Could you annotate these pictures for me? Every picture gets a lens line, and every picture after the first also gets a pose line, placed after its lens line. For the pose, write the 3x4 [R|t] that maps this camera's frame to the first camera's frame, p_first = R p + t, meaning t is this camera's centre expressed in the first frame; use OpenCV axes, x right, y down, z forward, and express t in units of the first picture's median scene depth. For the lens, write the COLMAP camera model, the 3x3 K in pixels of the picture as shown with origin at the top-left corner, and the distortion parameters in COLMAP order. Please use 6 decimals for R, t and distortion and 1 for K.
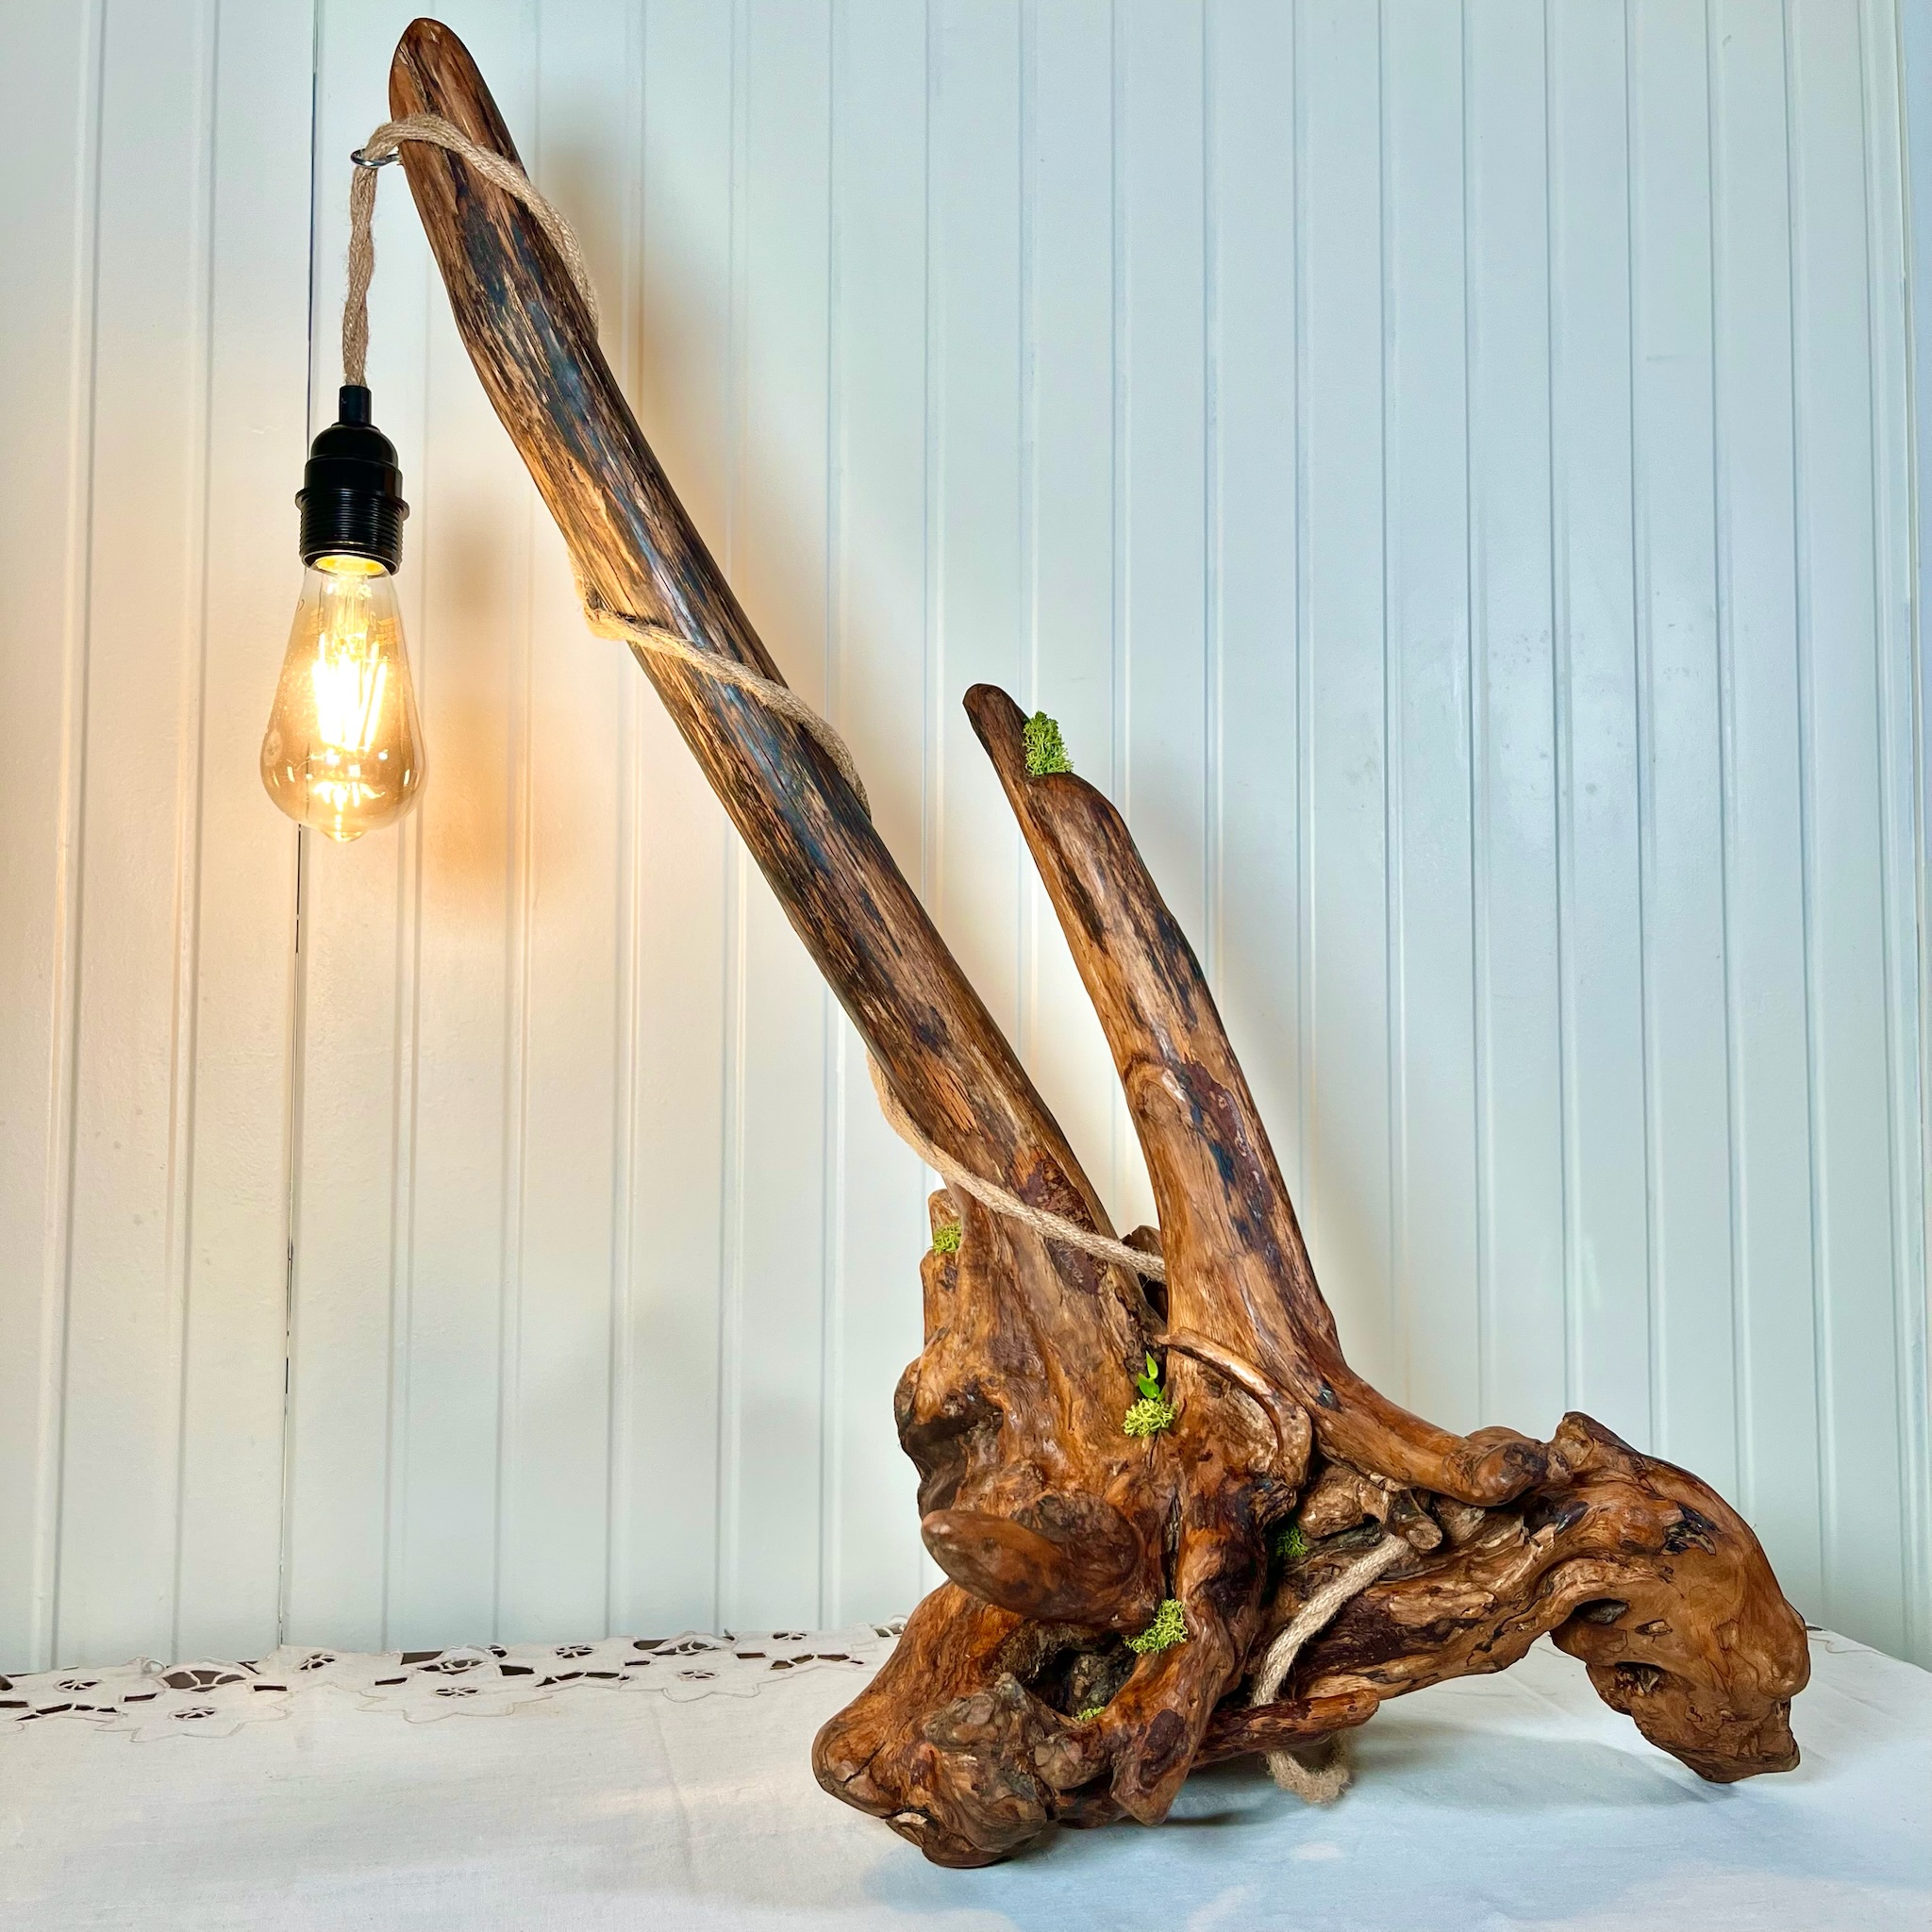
lens RADIAL K [[1951.4, 0, 1004.7], [0, 1951.4, 977.0], [0, 0, 1]] dist [0.132472, -0.366178]
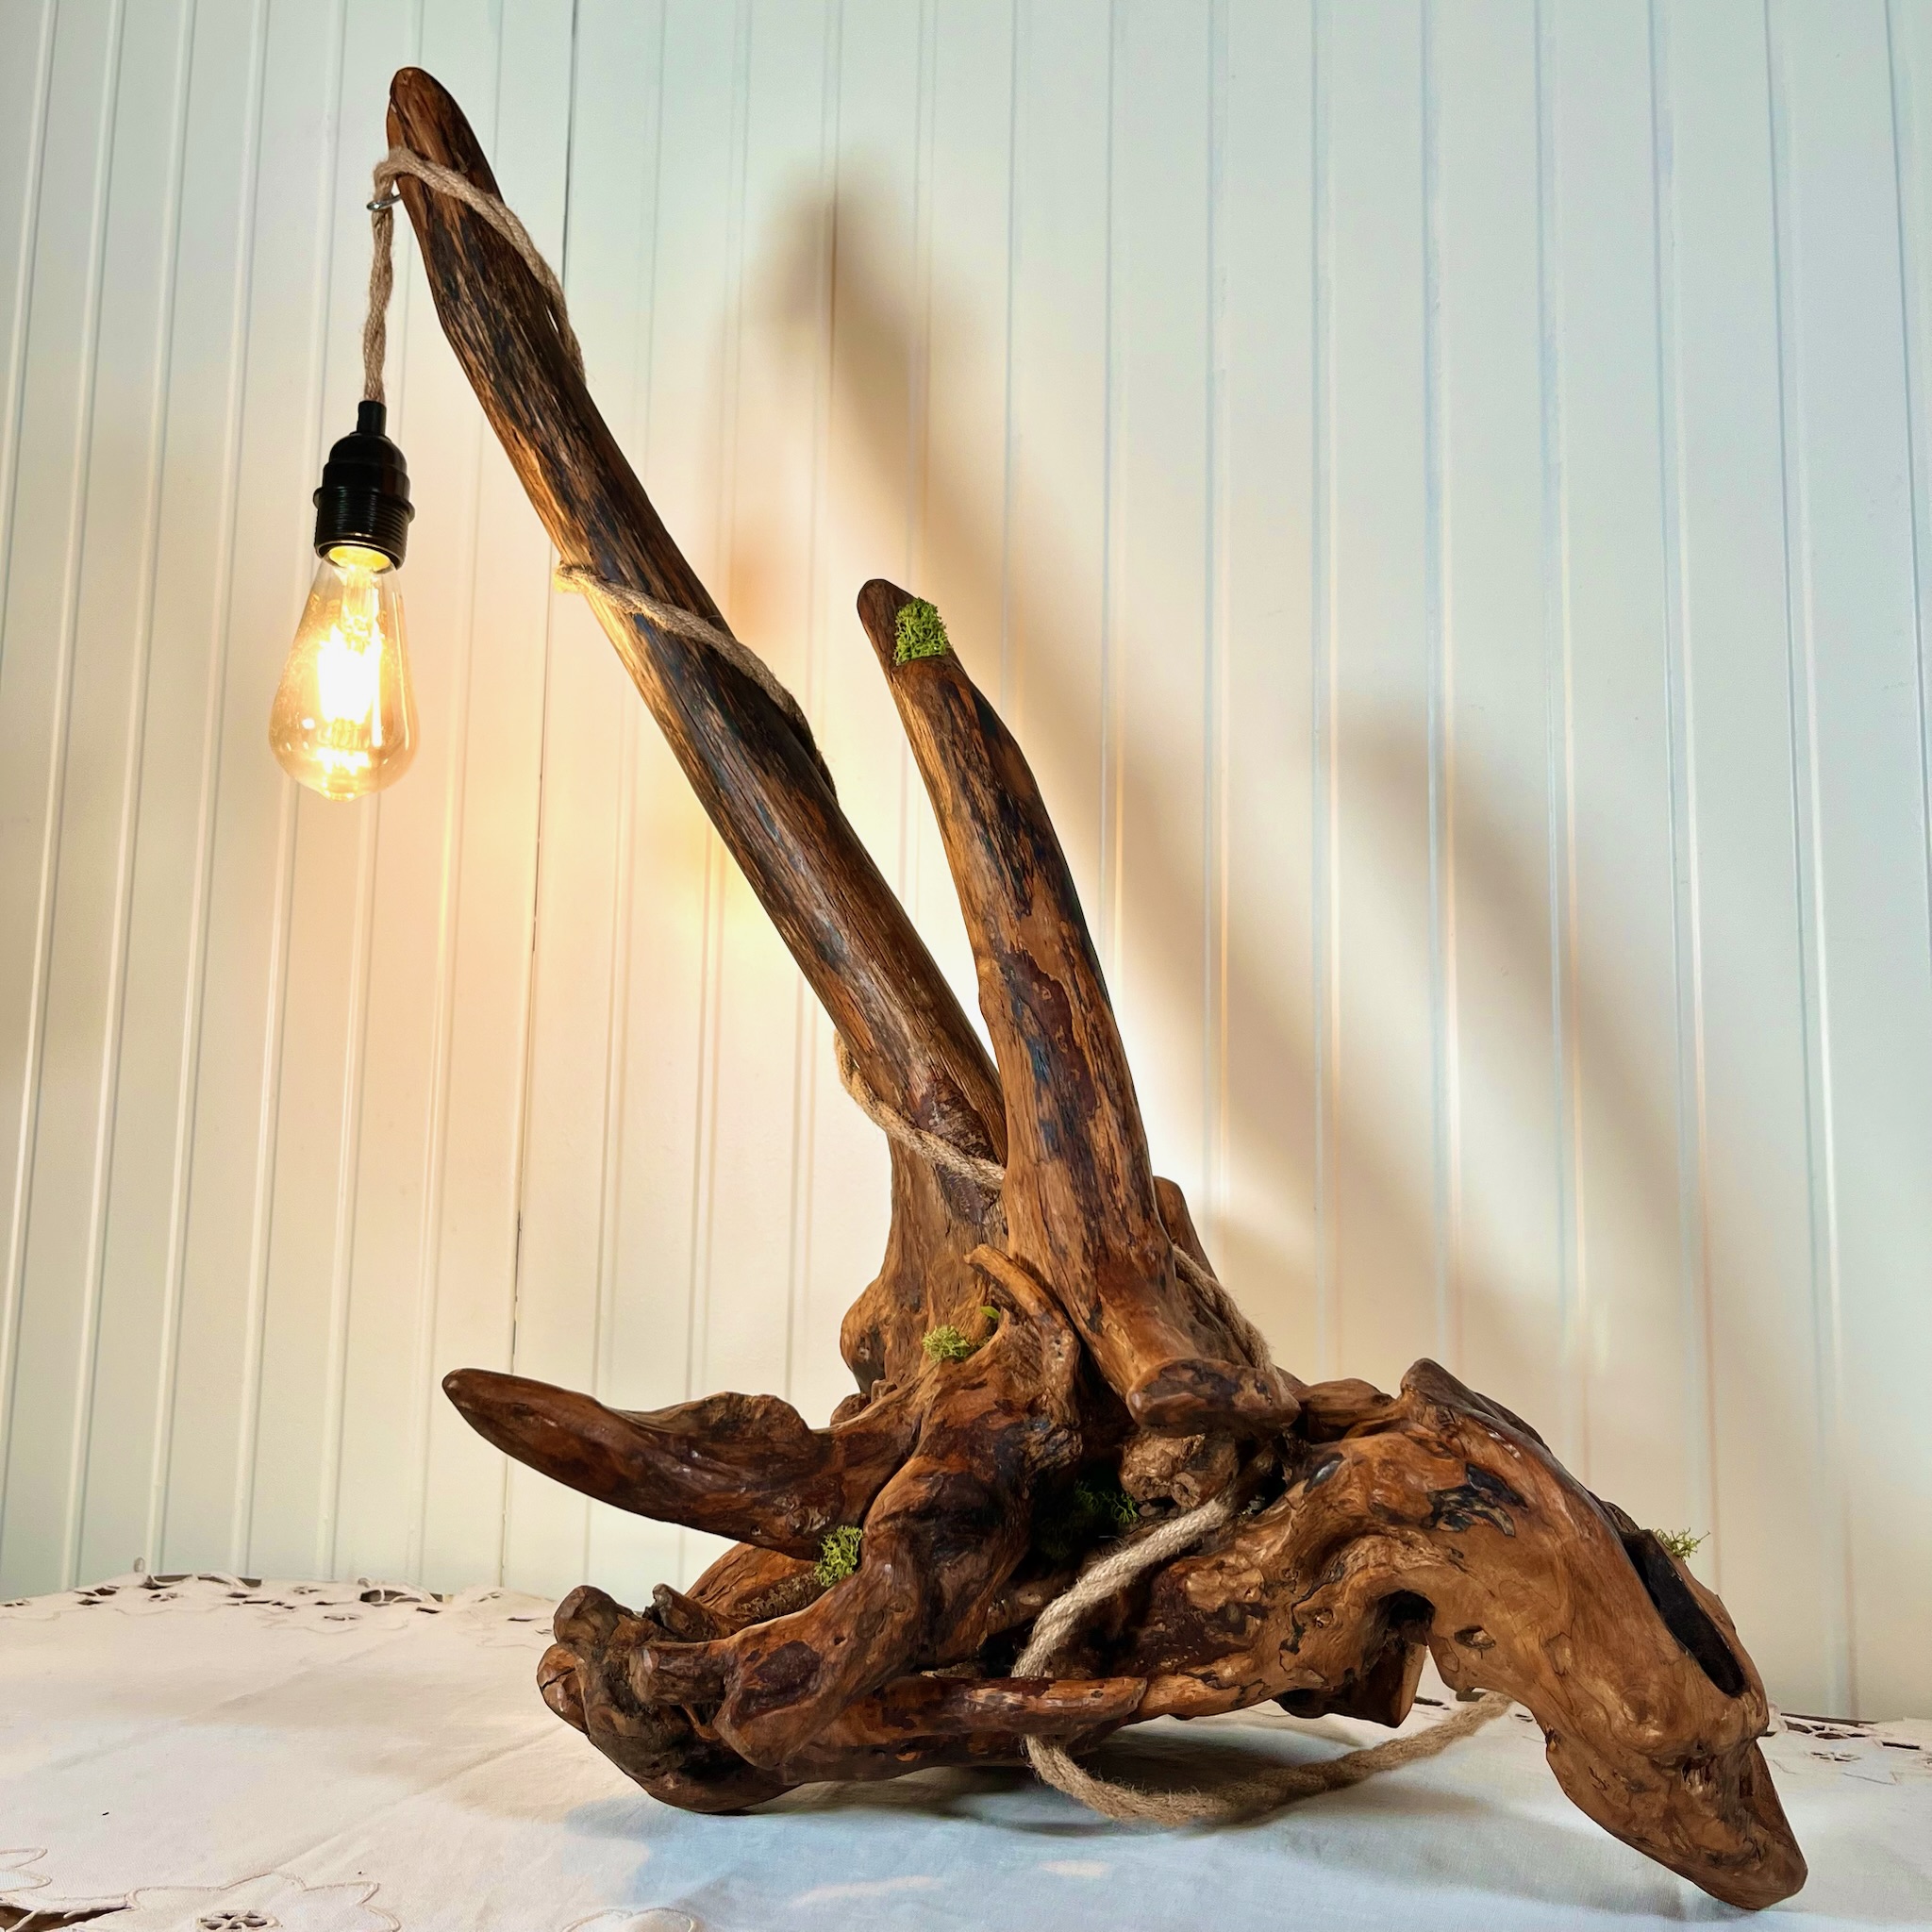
lens RADIAL K [[1969.6, 0, 893.1], [0, 1969.6, 960.0], [0, 0, 1]] dist [0.149271, -0.456786]
pose [[0.867637, -0.056558, -0.493971, 0.491084], [0.016113, 0.996186, -0.085758, 0.124065], [0.496937, 0.066447, 0.865239, 0.197544]]
